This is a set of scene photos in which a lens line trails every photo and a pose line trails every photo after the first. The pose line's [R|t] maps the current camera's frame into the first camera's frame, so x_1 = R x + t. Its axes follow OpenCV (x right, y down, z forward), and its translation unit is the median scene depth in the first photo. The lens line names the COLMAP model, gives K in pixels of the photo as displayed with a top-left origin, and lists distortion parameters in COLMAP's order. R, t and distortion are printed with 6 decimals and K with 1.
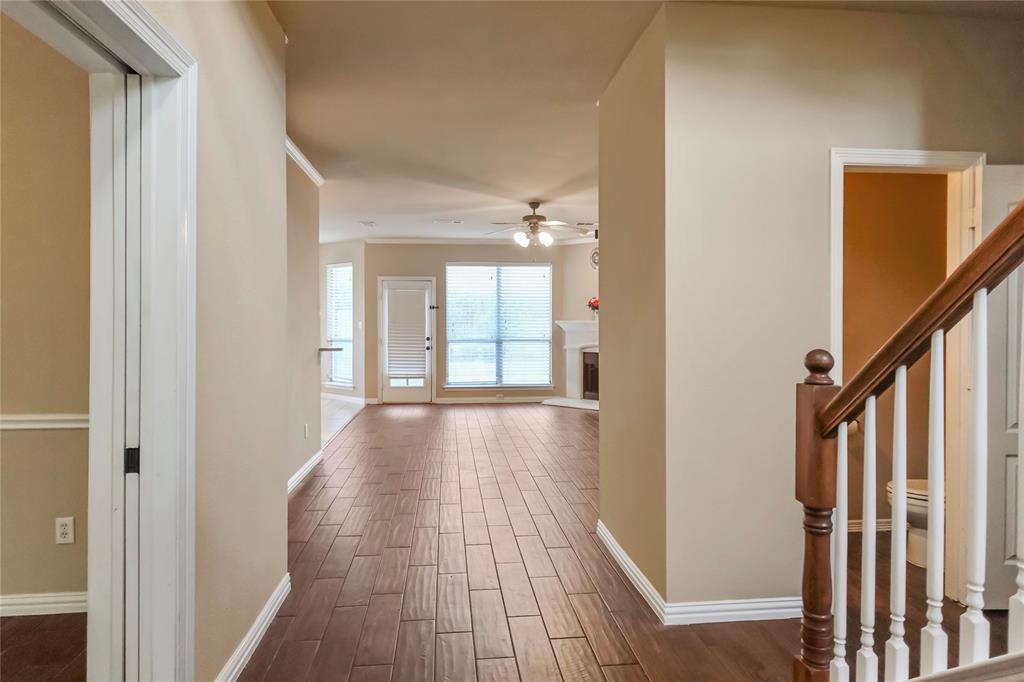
lens RADIAL K [[586.3, 0, 510.3], [0, 586.3, 334.7], [0, 0, 1]] dist [0.003162, 0.001347]
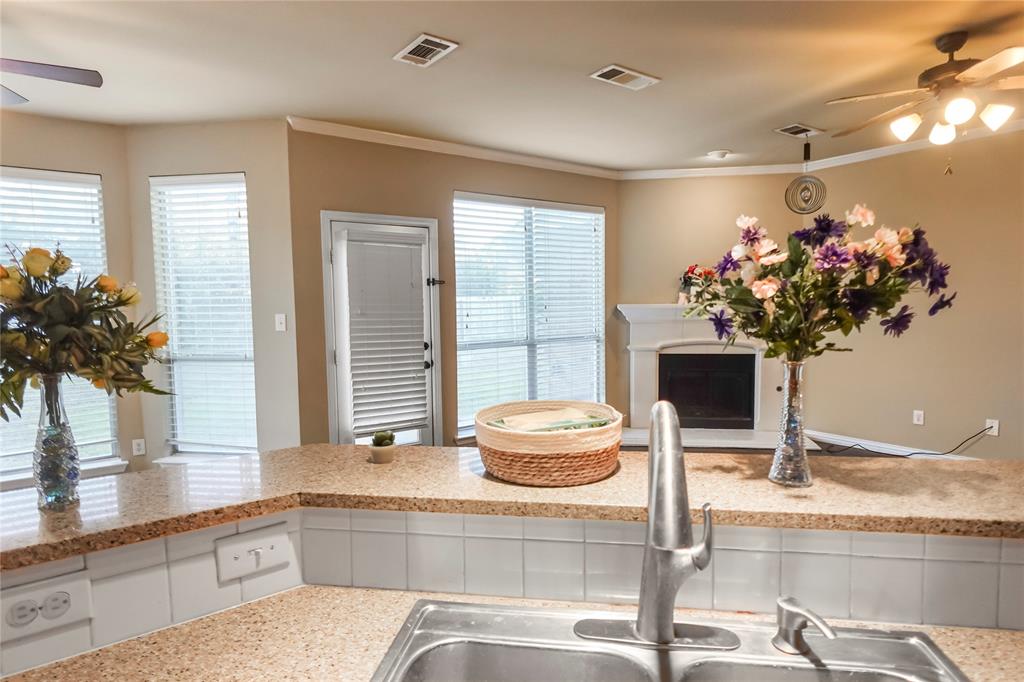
lens RADIAL K [[586.3, 0, 507.4], [0, 586.3, 347.9], [0, 0, 1]] dist [0.003162, 0.001347]
pose [[0.862730, -0.054391, 0.502730, -0.328281], [0.027504, 0.997774, 0.060752, -0.019282], [-0.504916, -0.038585, 0.862306, 0.539661]]
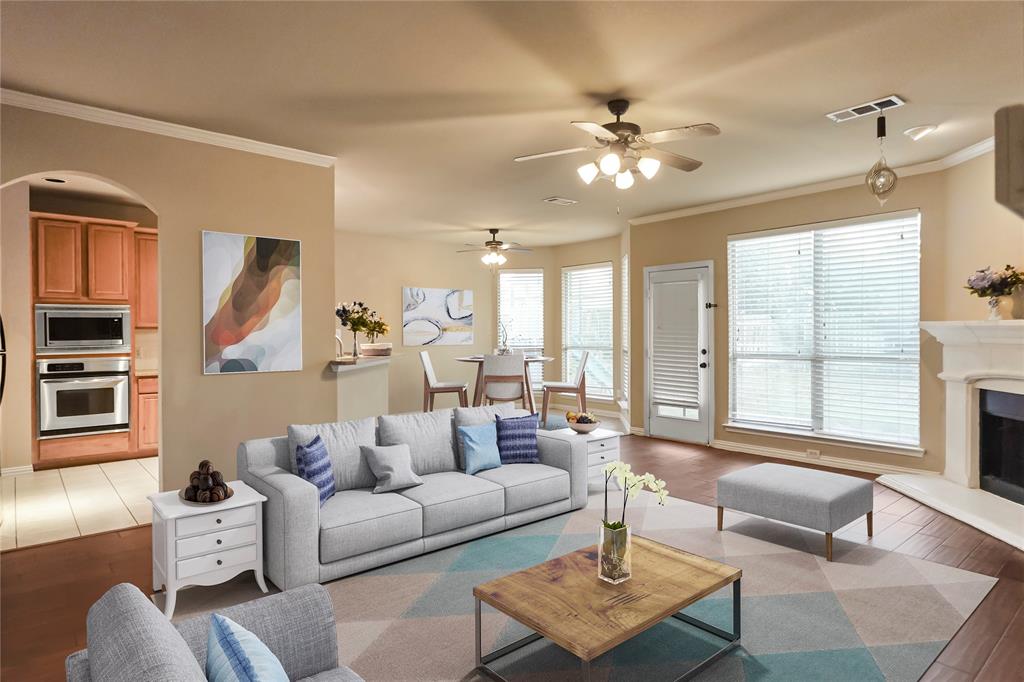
lens RADIAL K [[586.3, 0, 505.1], [0, 586.3, 340.7], [0, 0, 1]] dist [0.003162, 0.001347]
pose [[0.555572, 0.008687, -0.831423, 0.299833], [-0.007130, 0.999958, 0.005683, -0.008006], [0.831438, 0.002771, 0.555611, 0.425683]]
